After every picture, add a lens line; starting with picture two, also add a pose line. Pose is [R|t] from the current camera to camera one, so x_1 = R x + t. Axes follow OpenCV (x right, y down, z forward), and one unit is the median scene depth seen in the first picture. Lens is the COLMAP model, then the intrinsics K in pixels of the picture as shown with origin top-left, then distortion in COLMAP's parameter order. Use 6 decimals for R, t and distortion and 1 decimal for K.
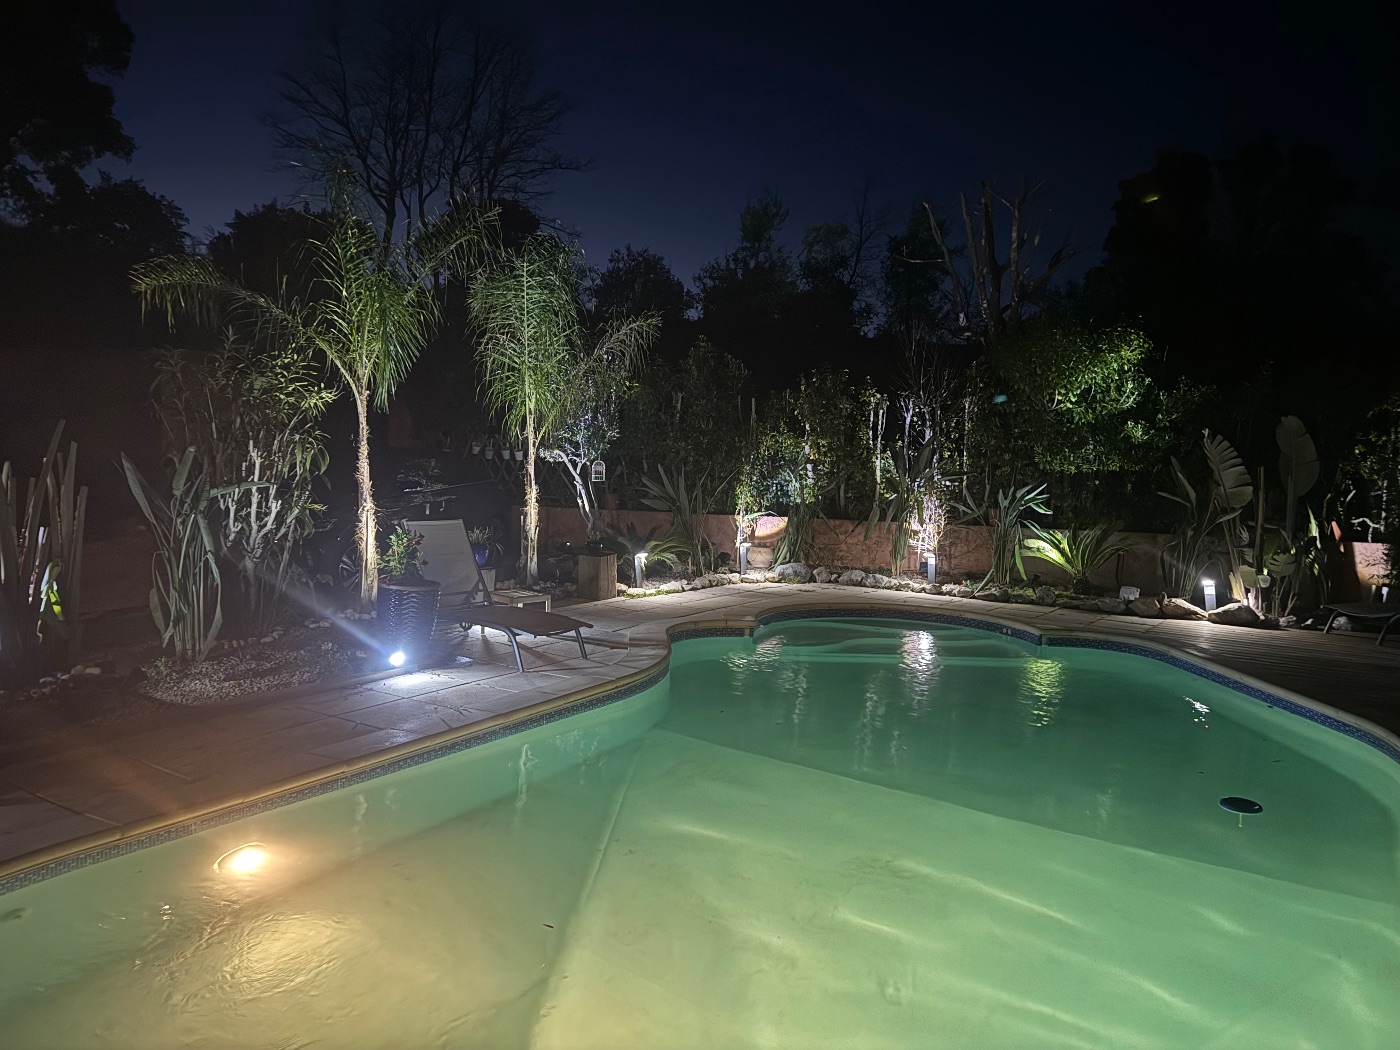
lens RADIAL K [[964.7, 0, 697.3], [0, 964.7, 515.7], [0, 0, 1]] dist [0.033373, -0.013888]
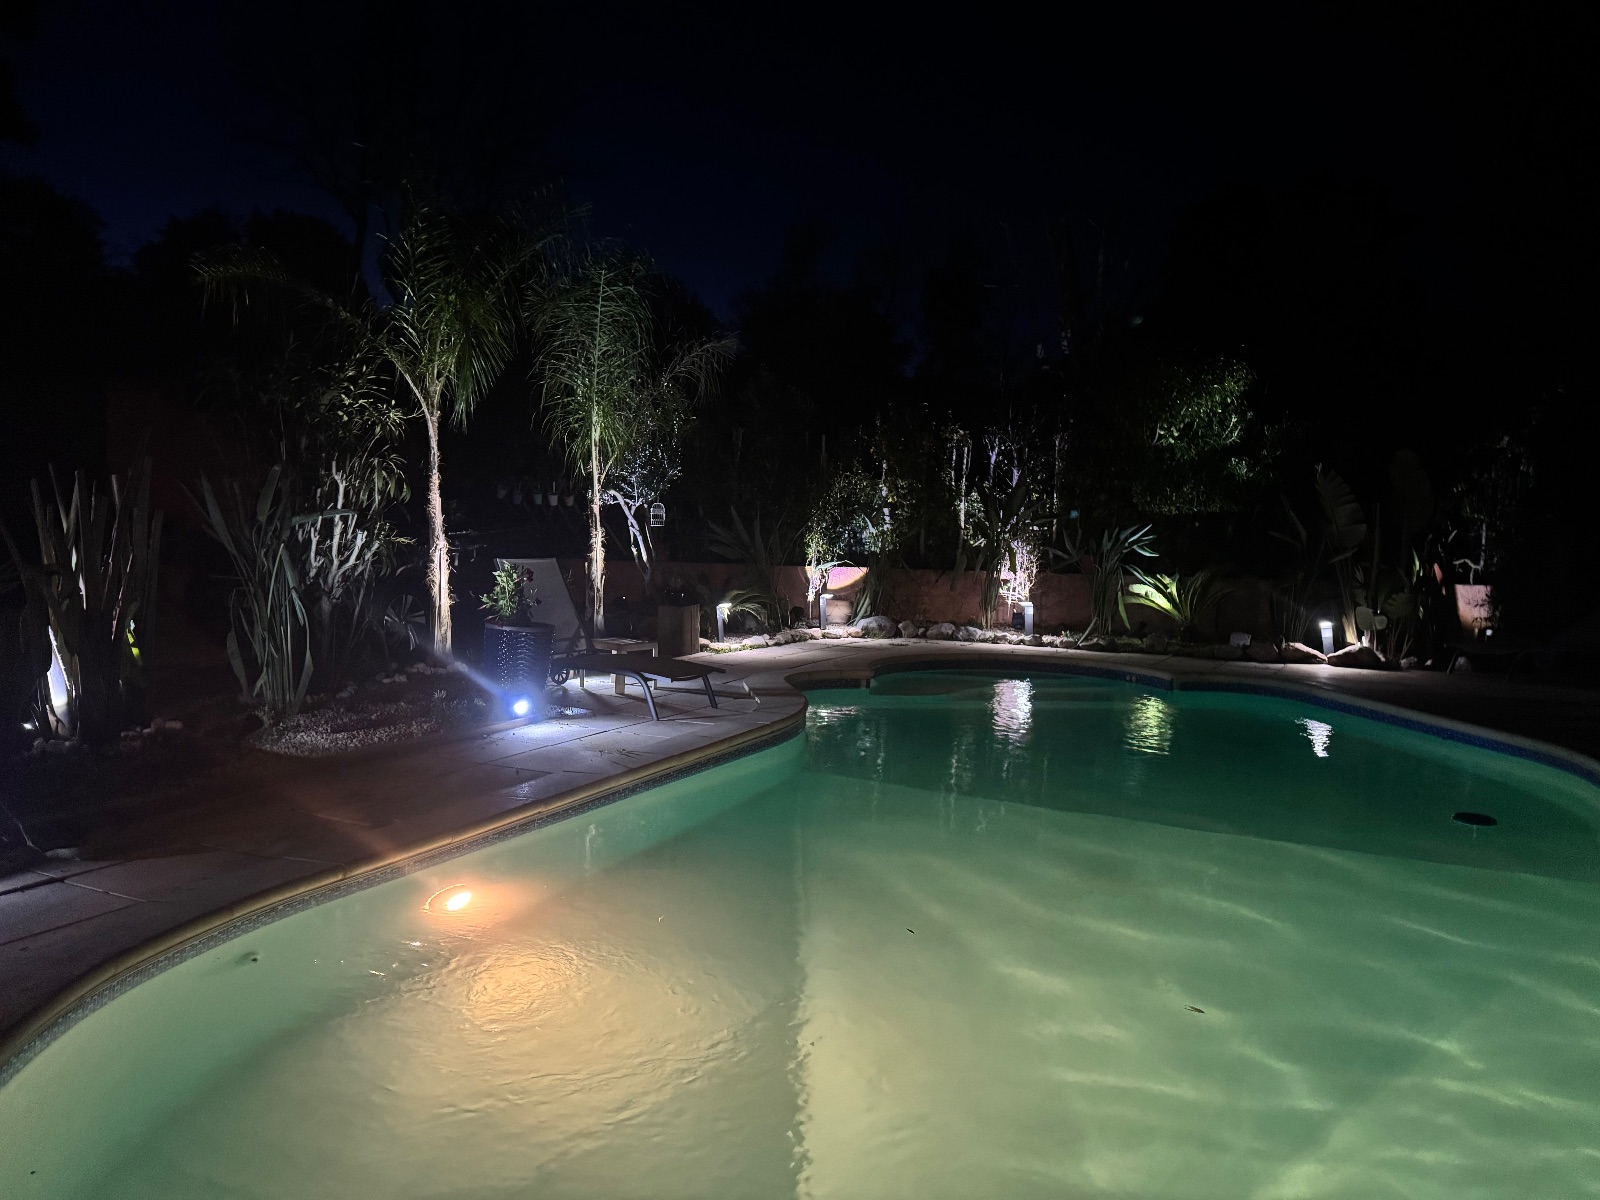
lens RADIAL K [[1102.5, 0, 787.5], [0, 1102.5, 602.7], [0, 0, 1]] dist [0.033373, -0.013888]
pose [[0.993731, -0.013466, 0.110979, -0.111860], [0.012395, 0.999870, 0.010334, 0.028283], [-0.111104, -0.008894, 0.993769, -0.016246]]
